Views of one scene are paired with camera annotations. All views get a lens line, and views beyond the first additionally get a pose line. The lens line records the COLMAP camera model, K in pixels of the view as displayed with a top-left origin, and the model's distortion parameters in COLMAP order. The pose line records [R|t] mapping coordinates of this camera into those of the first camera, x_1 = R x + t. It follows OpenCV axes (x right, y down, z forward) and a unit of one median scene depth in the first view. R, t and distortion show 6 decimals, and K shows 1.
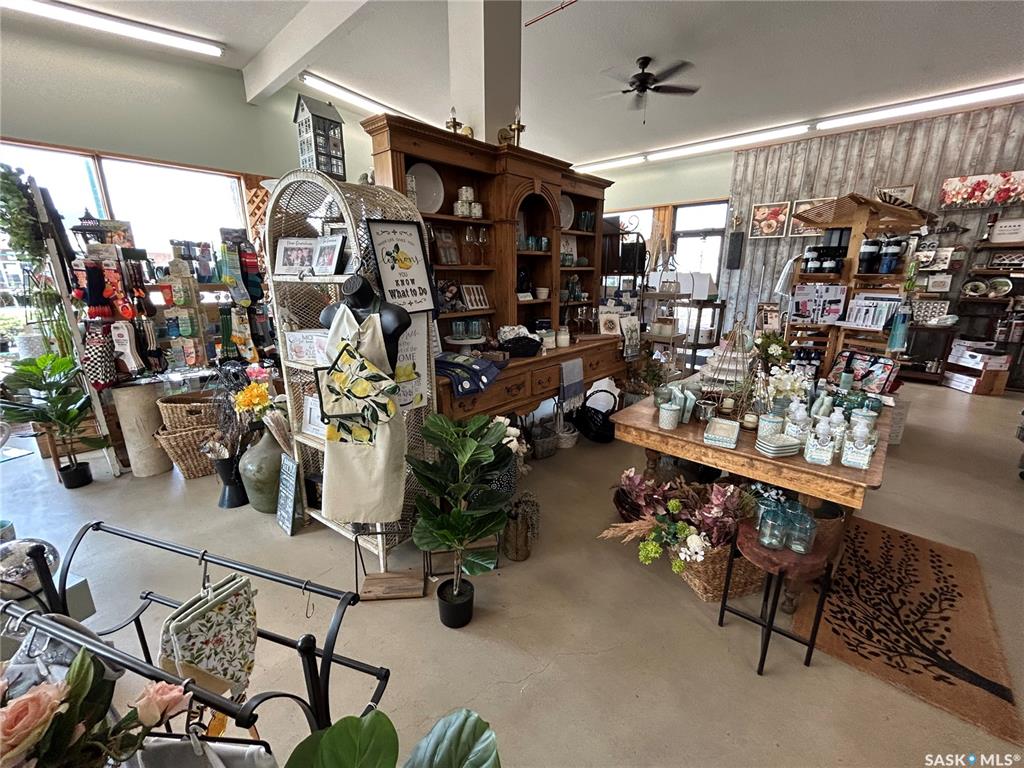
lens RADIAL K [[414.3, 0, 514.1], [0, 414.3, 383.3], [0, 0, 1]] dist [0.000467, -0.000156]
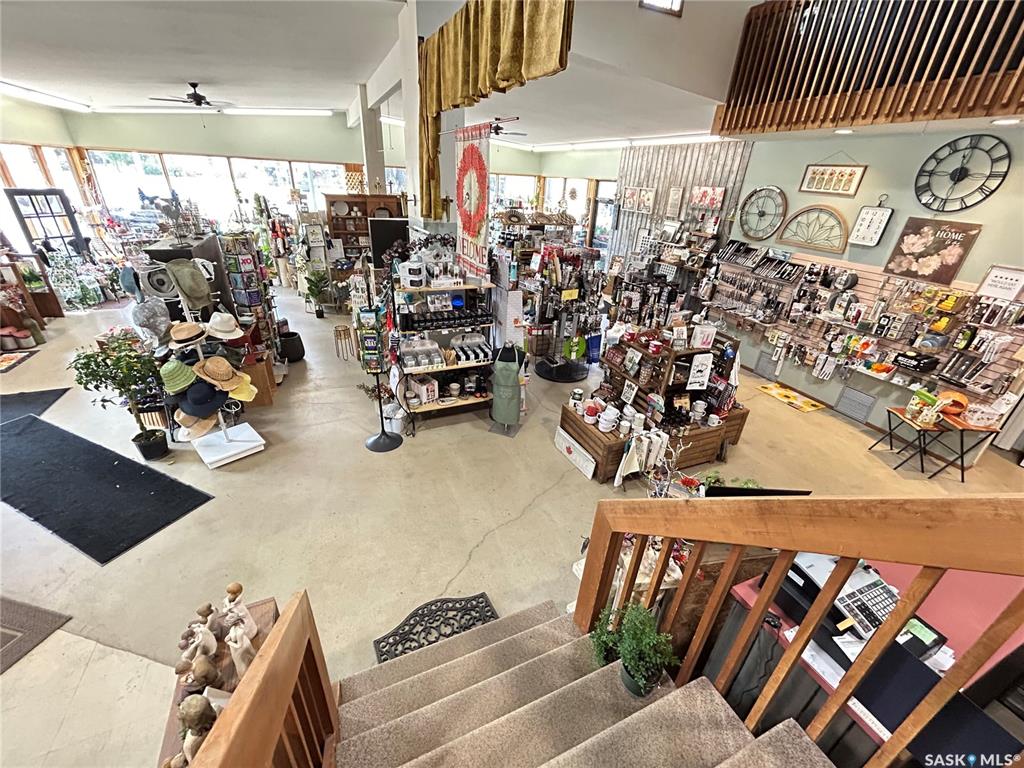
lens RADIAL K [[414.3, 0, 514.1], [0, 414.3, 383.3], [0, 0, 1]] dist [0.000467, -0.000156]
pose [[0.915383, 0.220783, -0.336644, 1.726713], [-0.152277, 0.963964, 0.218139, -0.025160], [0.372674, -0.148418, 0.916017, -1.226871]]
